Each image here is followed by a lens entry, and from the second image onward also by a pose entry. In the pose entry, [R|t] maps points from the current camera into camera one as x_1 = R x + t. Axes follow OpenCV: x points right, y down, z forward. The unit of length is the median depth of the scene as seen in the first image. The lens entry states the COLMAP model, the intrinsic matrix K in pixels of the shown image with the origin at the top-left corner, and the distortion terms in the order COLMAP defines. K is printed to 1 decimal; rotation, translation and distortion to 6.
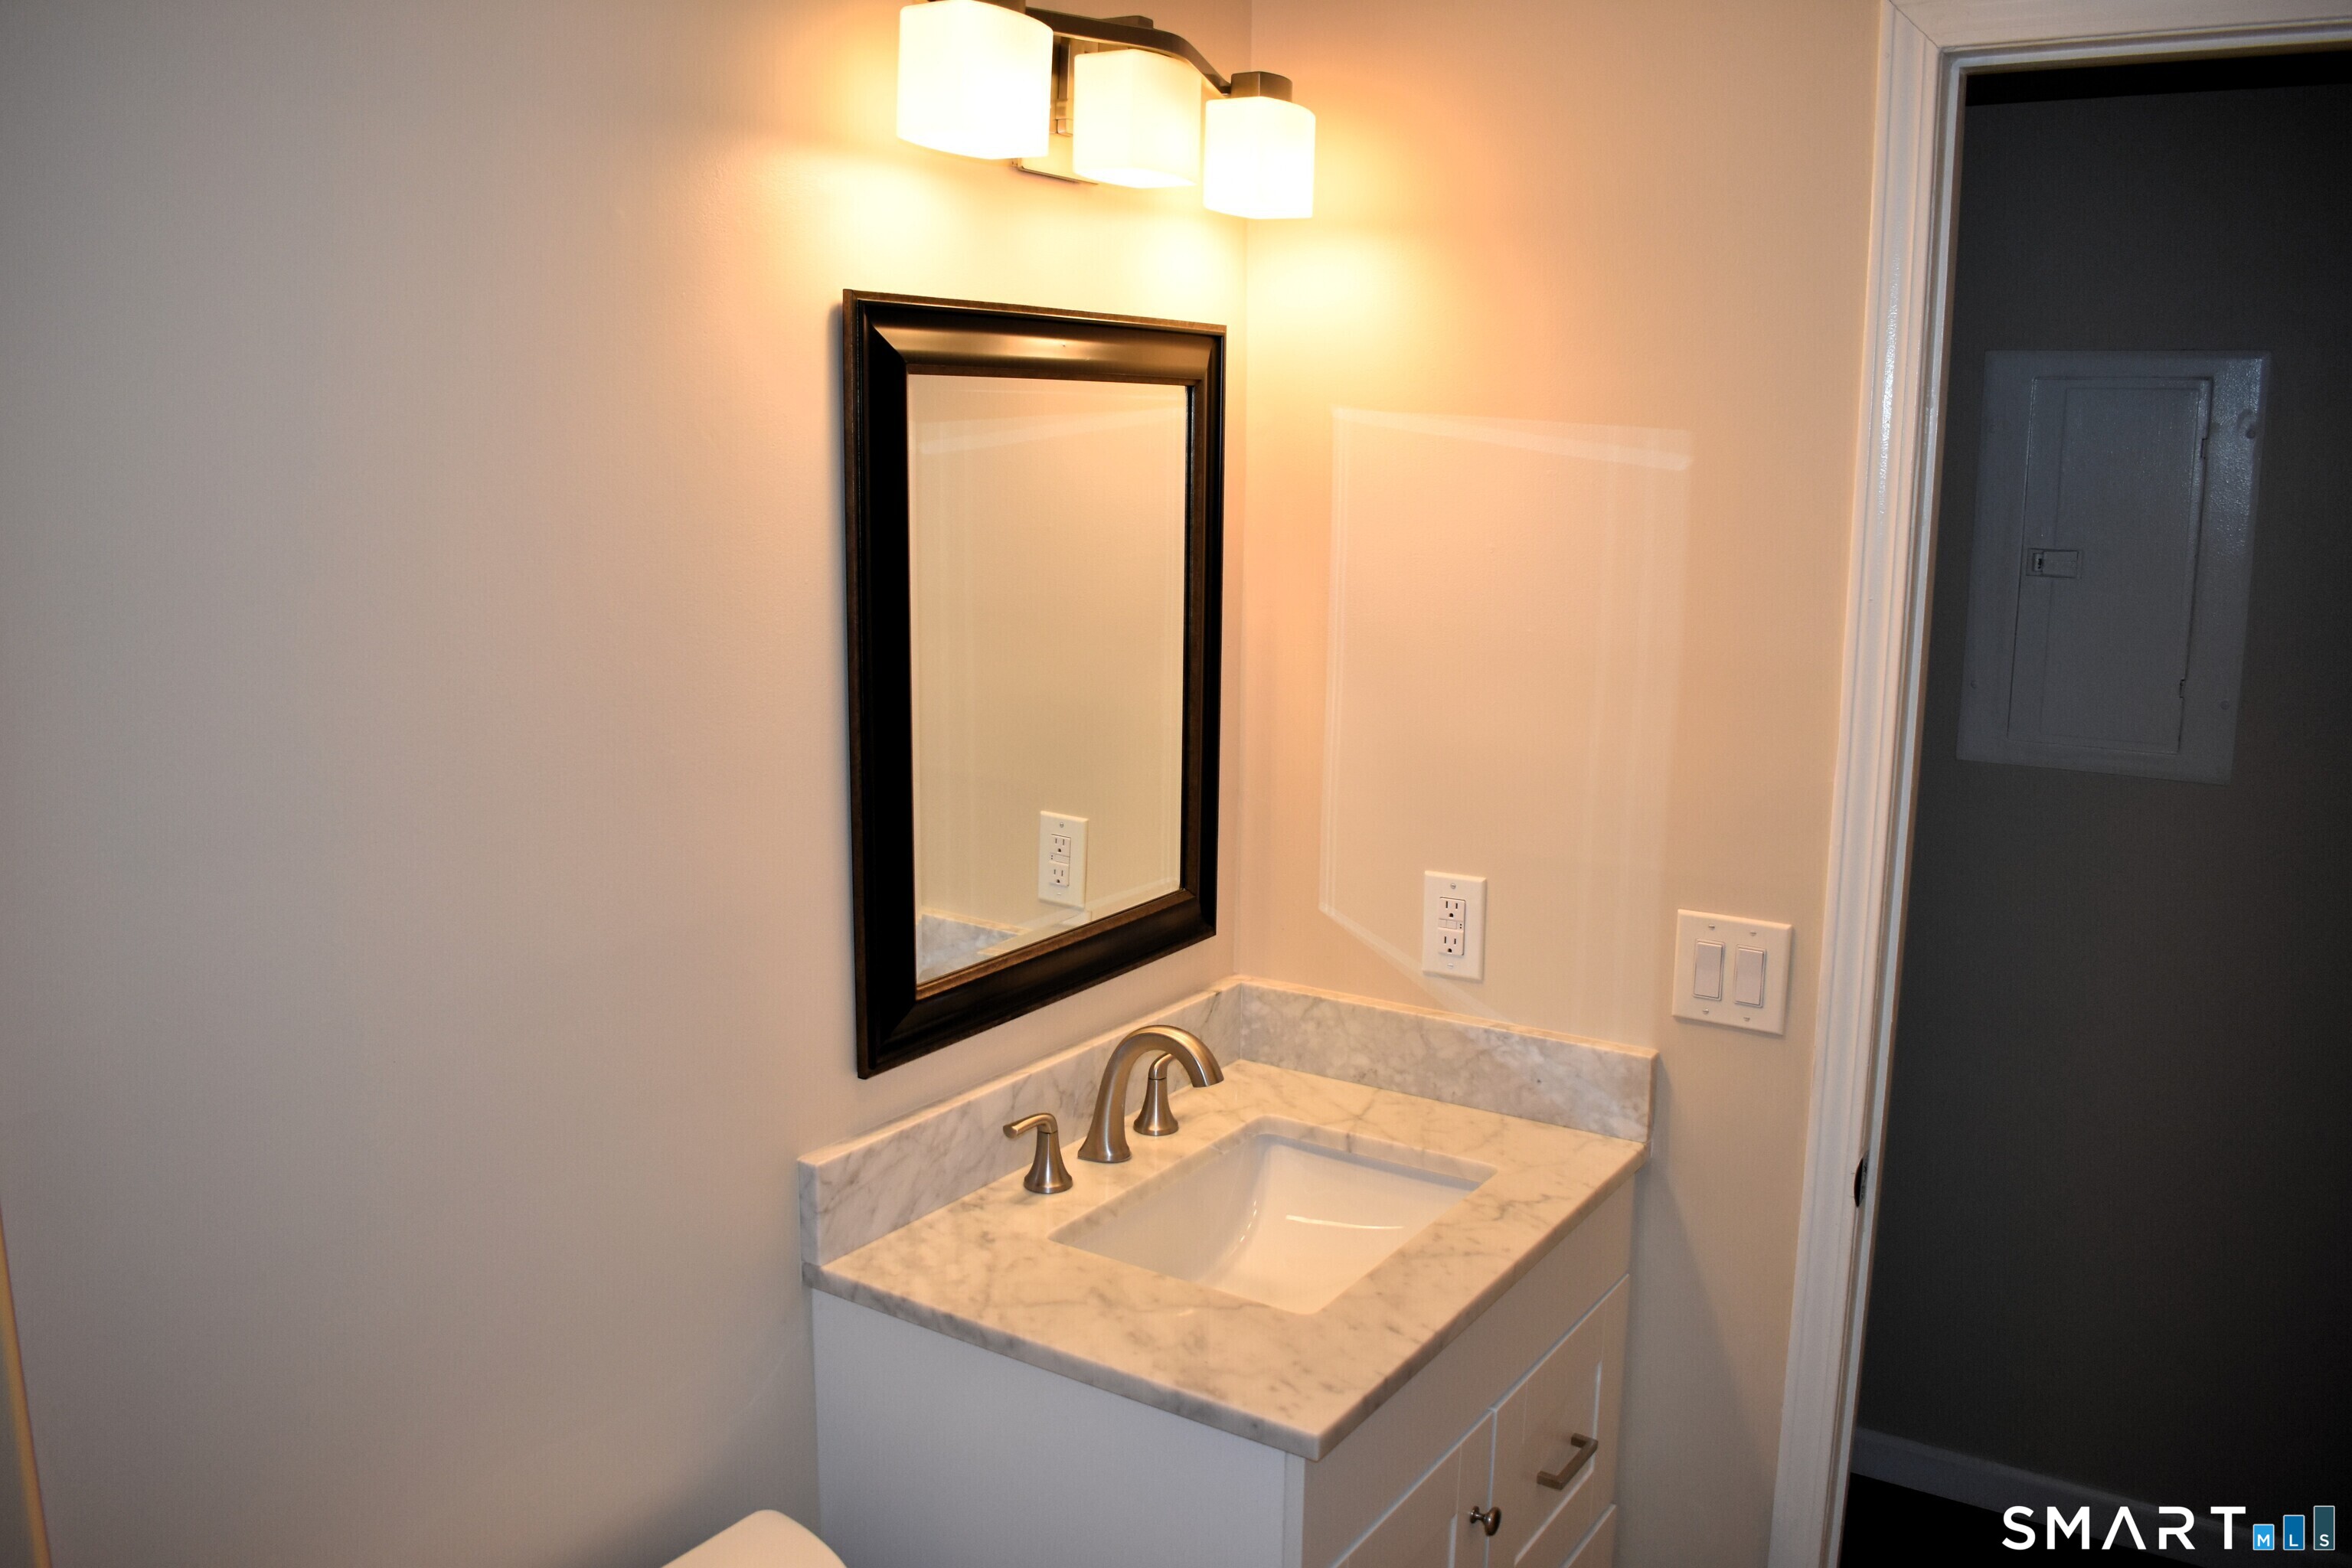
lens RADIAL K [[1900.3, 0, 1176.0], [0, 1900.3, 784.0], [0, 0, 1]] dist [-0.092807, 0.017893]
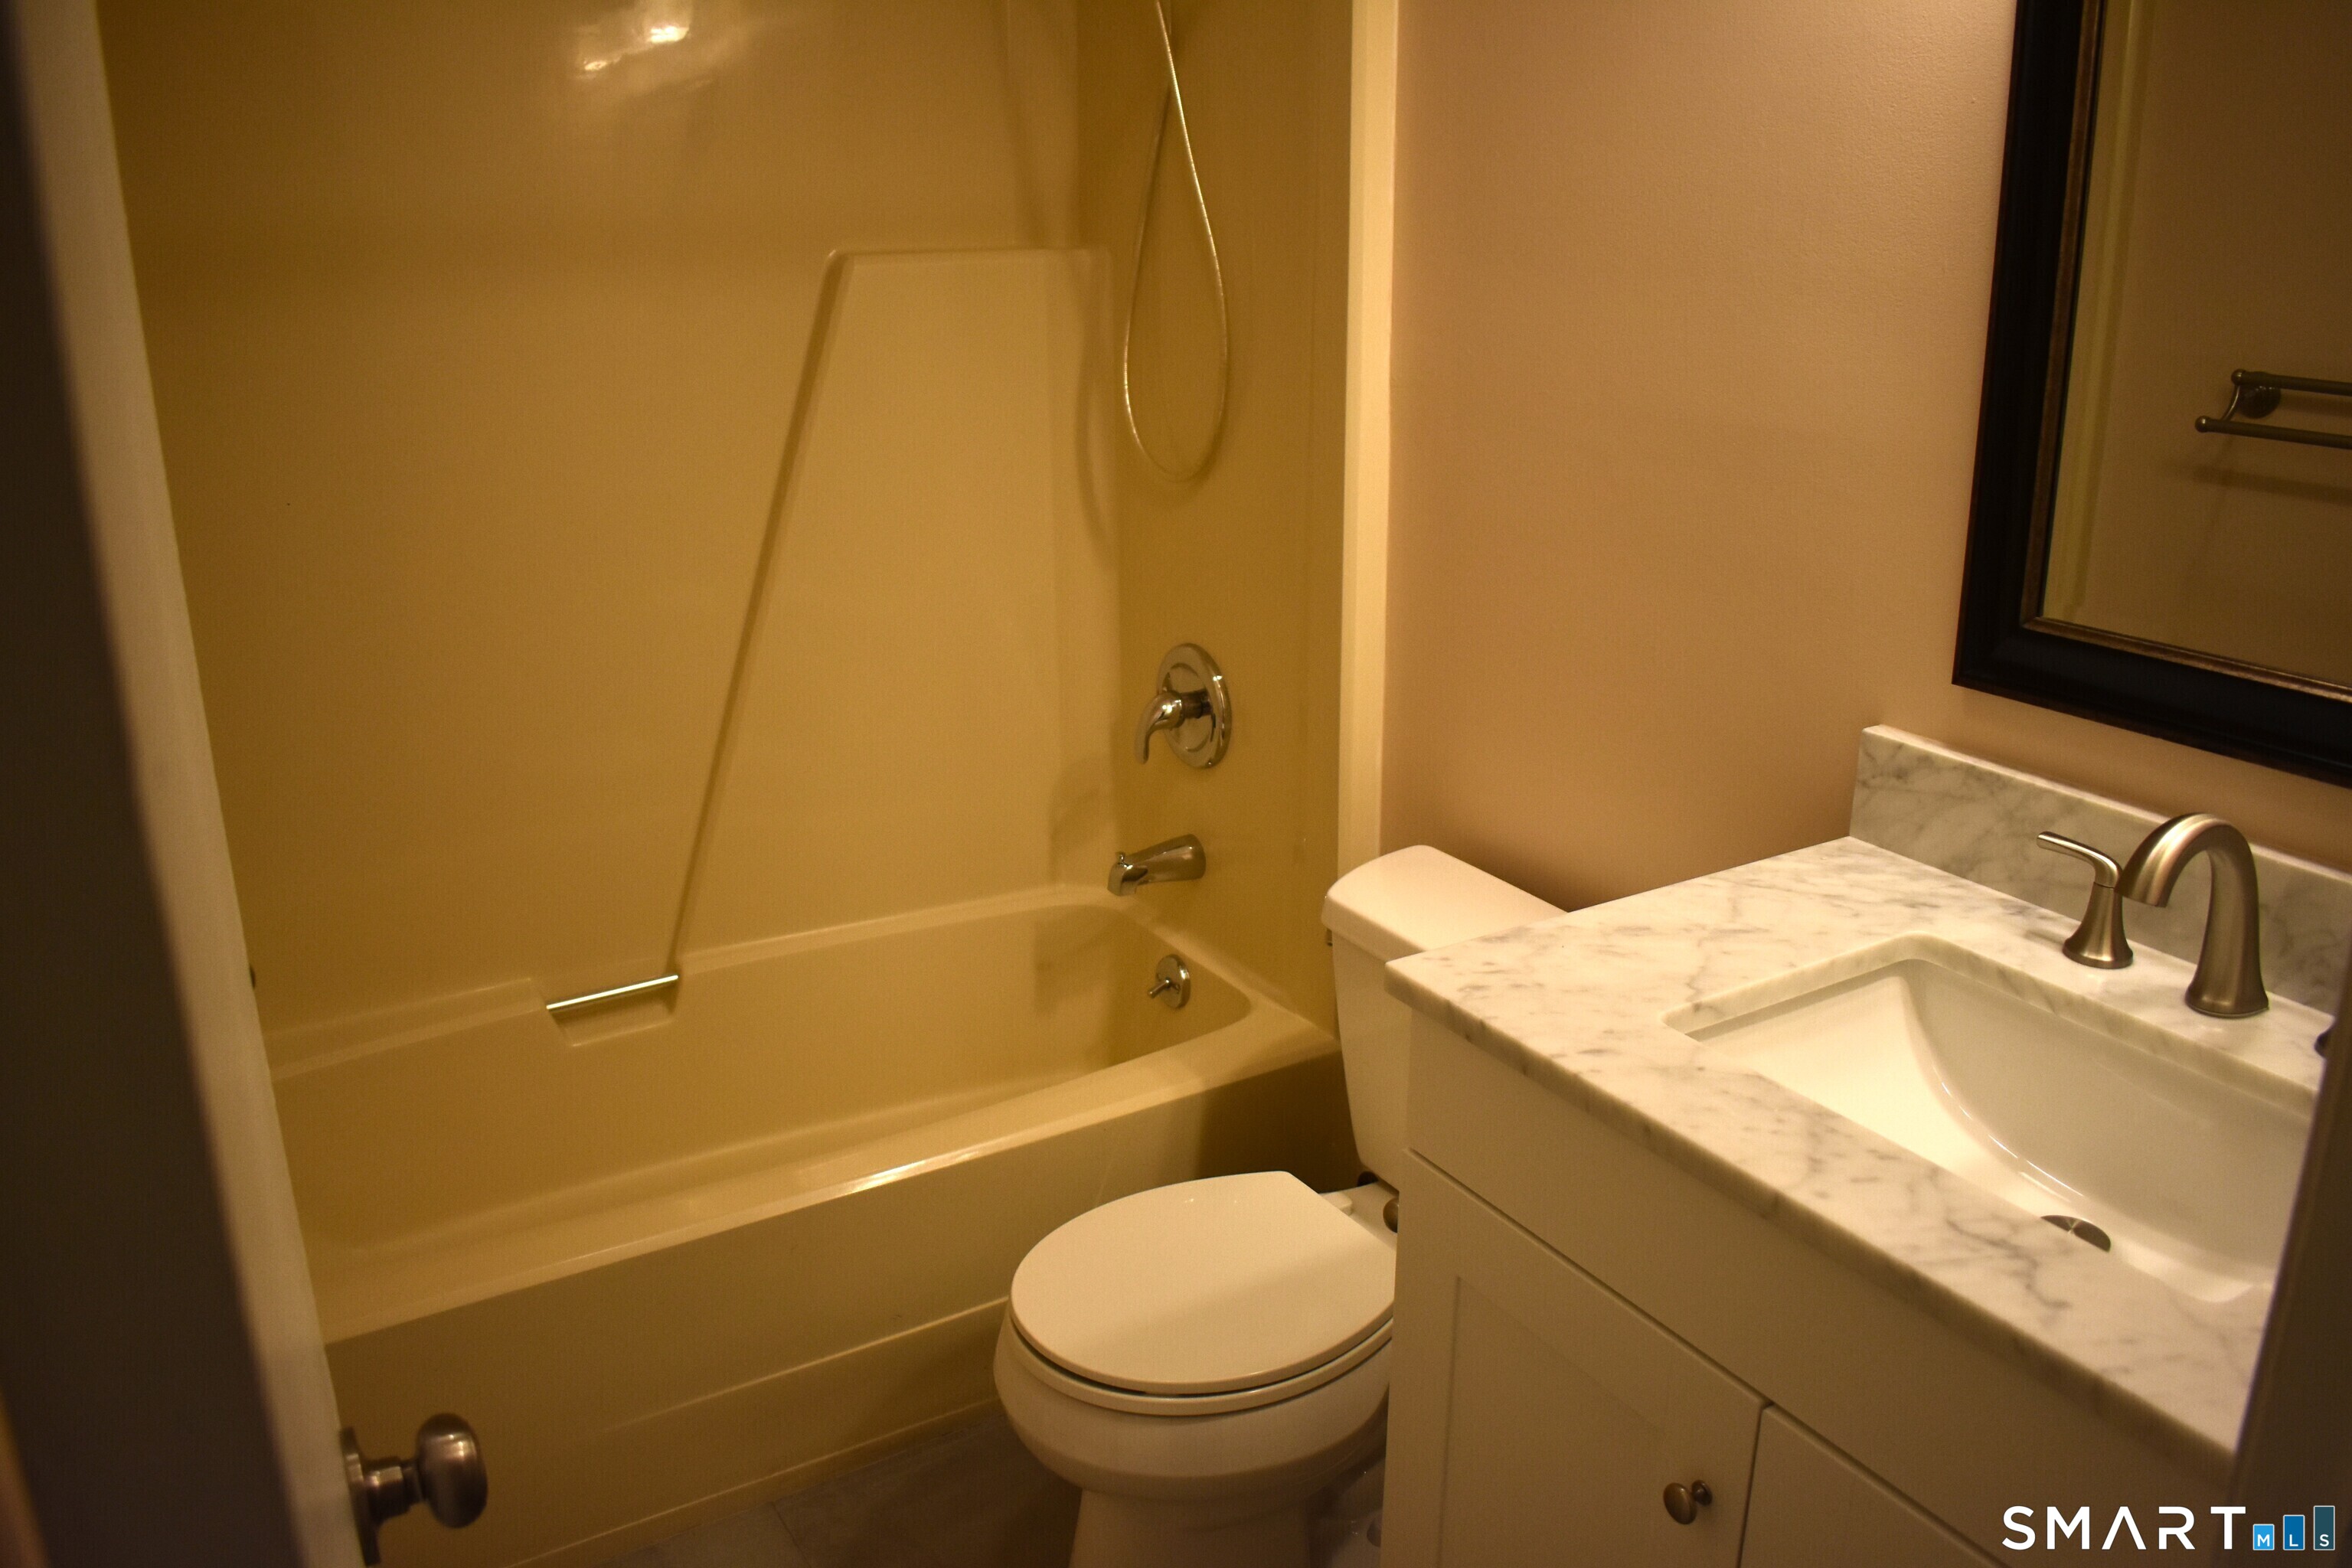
lens RADIAL K [[1900.3, 0, 1176.0], [0, 1900.3, 784.0], [0, 0, 1]] dist [-0.092807, 0.017893]
pose [[-0.451732, 0.264732, -0.851972, 0.763982], [-0.157632, 0.916252, 0.368285, -0.068957], [0.878118, 0.300664, -0.372170, 1.010907]]
